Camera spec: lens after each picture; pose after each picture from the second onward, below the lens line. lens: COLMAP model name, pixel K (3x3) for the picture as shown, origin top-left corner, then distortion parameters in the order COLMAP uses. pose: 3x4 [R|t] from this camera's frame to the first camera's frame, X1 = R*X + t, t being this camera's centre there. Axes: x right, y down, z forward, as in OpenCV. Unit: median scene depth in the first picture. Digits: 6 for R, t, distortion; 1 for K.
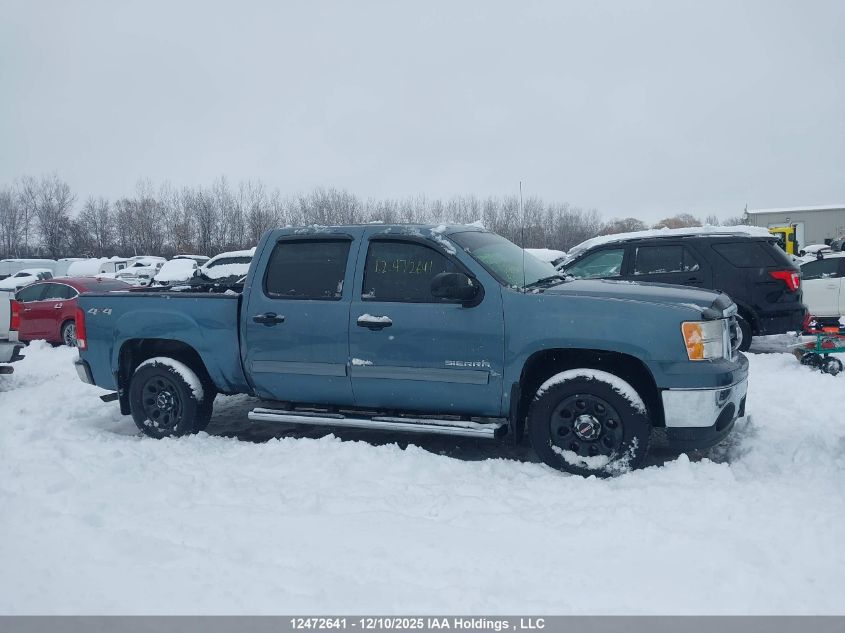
lens RADIAL K [[695.8, 0, 418.4], [0, 695.8, 316.3], [0, 0, 1]] dist [0.012348, -0.001525]
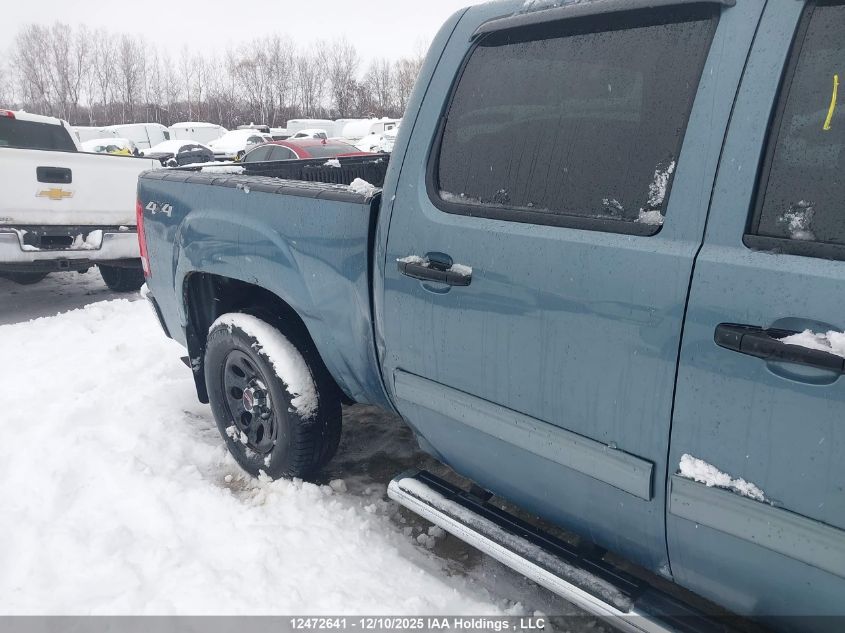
lens RADIAL K [[695.8, 0, 418.4], [0, 695.8, 316.3], [0, 0, 1]] dist [0.012348, -0.001525]
pose [[0.929721, 0.098742, -0.354779, -0.086447], [-0.028981, 0.980013, 0.196809, -0.038588], [0.367122, -0.172696, 0.914001, 0.609522]]
